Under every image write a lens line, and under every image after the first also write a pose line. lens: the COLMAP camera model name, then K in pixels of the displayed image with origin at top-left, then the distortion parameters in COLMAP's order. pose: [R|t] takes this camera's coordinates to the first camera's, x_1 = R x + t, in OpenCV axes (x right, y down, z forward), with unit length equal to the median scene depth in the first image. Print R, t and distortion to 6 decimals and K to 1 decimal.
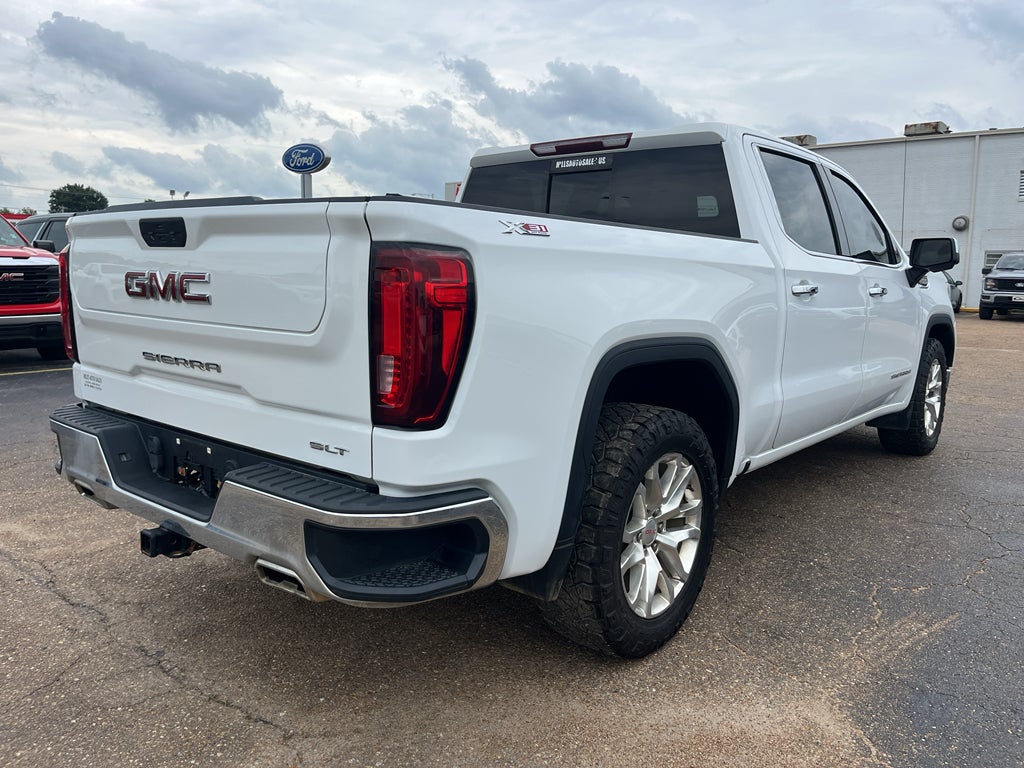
lens RADIAL K [[776.9, 0, 511.1], [0, 776.9, 375.2], [0, 0, 1]] dist [0.083748, -0.133535]
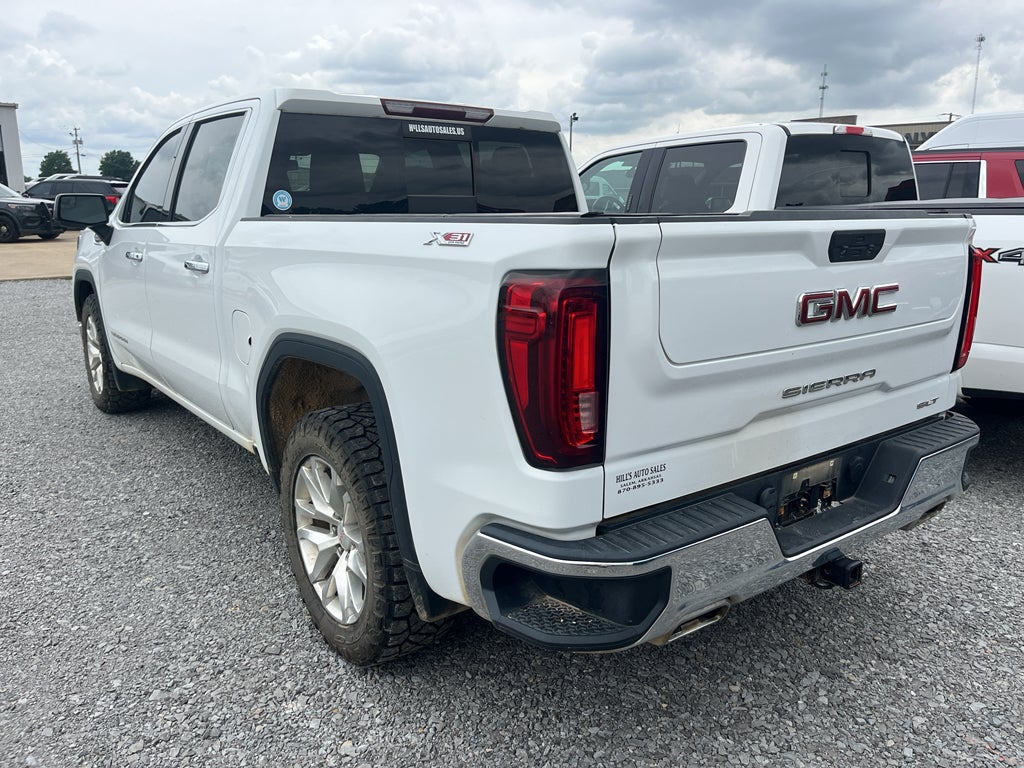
lens RADIAL K [[776.5, 0, 512.0], [0, 776.5, 384.0], [0, 0, 1]] dist [0.087643, -0.121511]
pose [[0.240683, -0.235511, 0.941598, -1.396227], [0.132076, 0.969039, 0.208614, -0.261676], [-0.961576, 0.074153, 0.264336, 1.123507]]
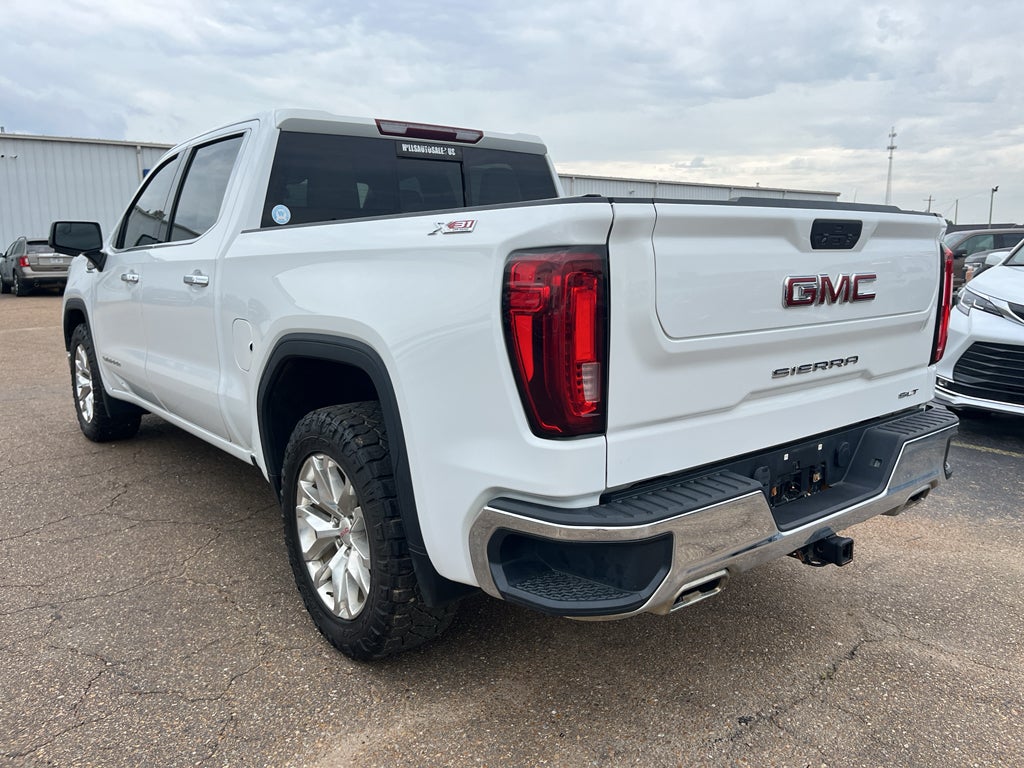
lens RADIAL K [[776.5, 0, 512.0], [0, 776.5, 384.0], [0, 0, 1]] dist [0.087643, -0.121511]
pose [[0.215104, -0.187092, 0.958502, -1.448411], [0.143050, 0.976928, 0.158586, -0.206071], [-0.966057, 0.103001, 0.236905, 1.143070]]
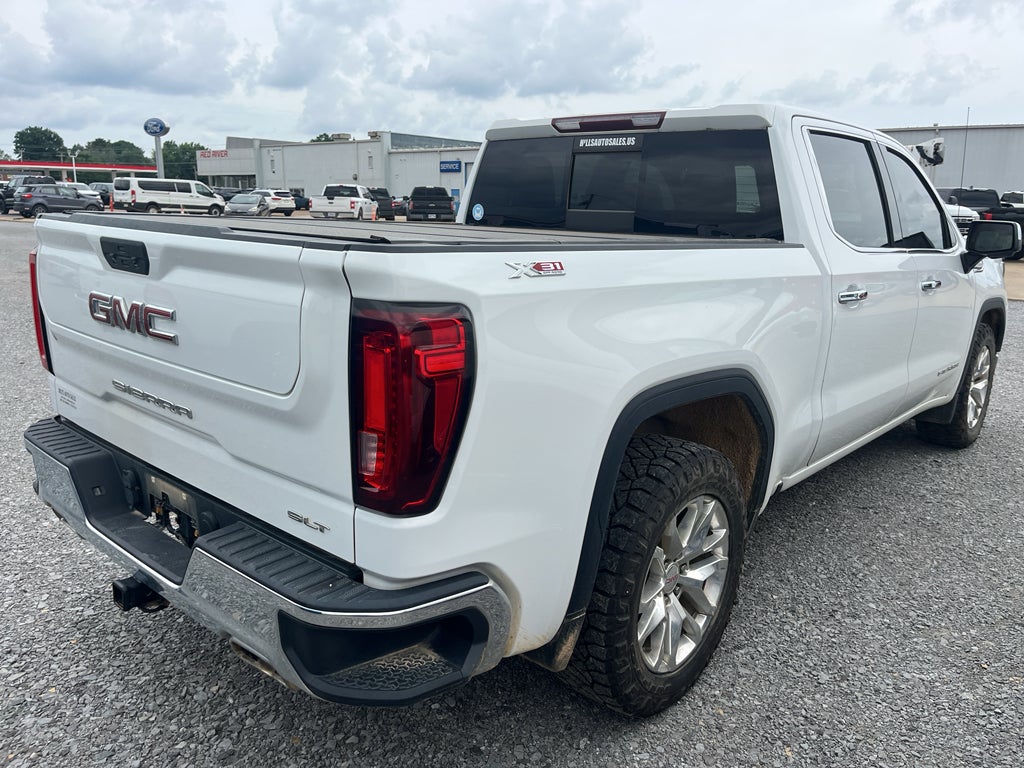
lens RADIAL K [[776.5, 0, 512.0], [0, 776.5, 384.0], [0, 0, 1]] dist [0.087643, -0.121511]
pose [[0.999466, 0.018763, -0.026754, 0.014342], [-0.016269, 0.995759, 0.090553, -0.121791], [0.028339, -0.090069, 0.995532, 0.121029]]
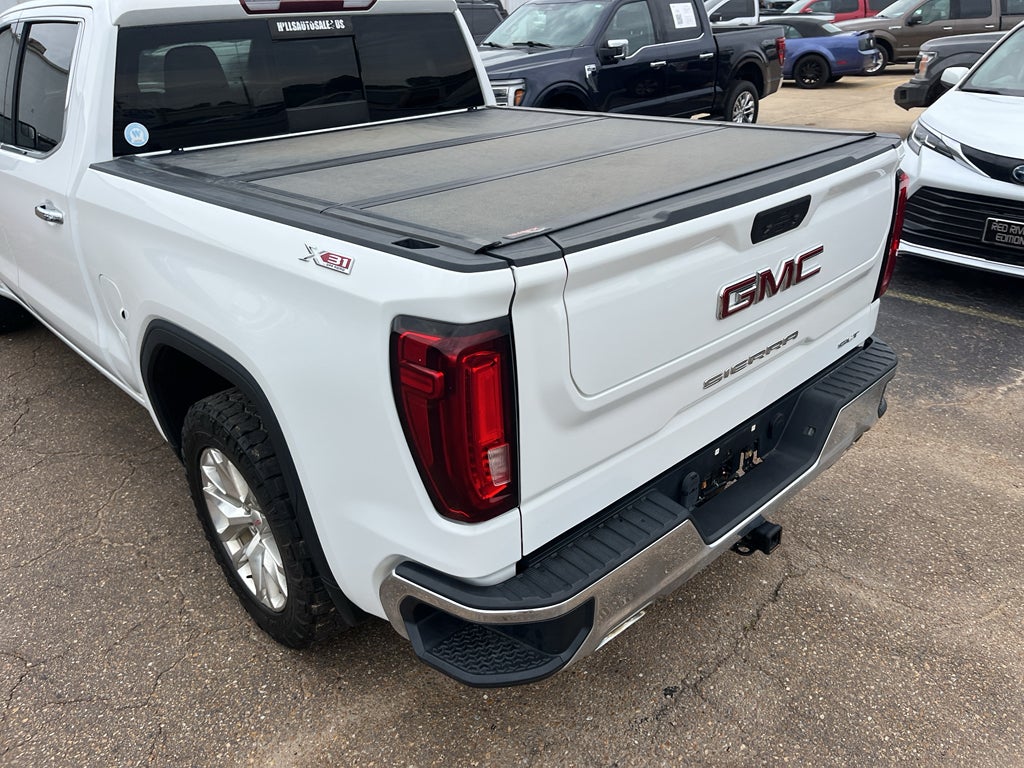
lens RADIAL K [[776.5, 0, 512.0], [0, 776.5, 384.0], [0, 0, 1]] dist [0.087643, -0.121511]
pose [[0.135903, -0.451934, 0.881638, -1.259997], [0.172083, 0.887136, 0.428226, -0.419918], [-0.975663, 0.093518, 0.198334, 1.099014]]
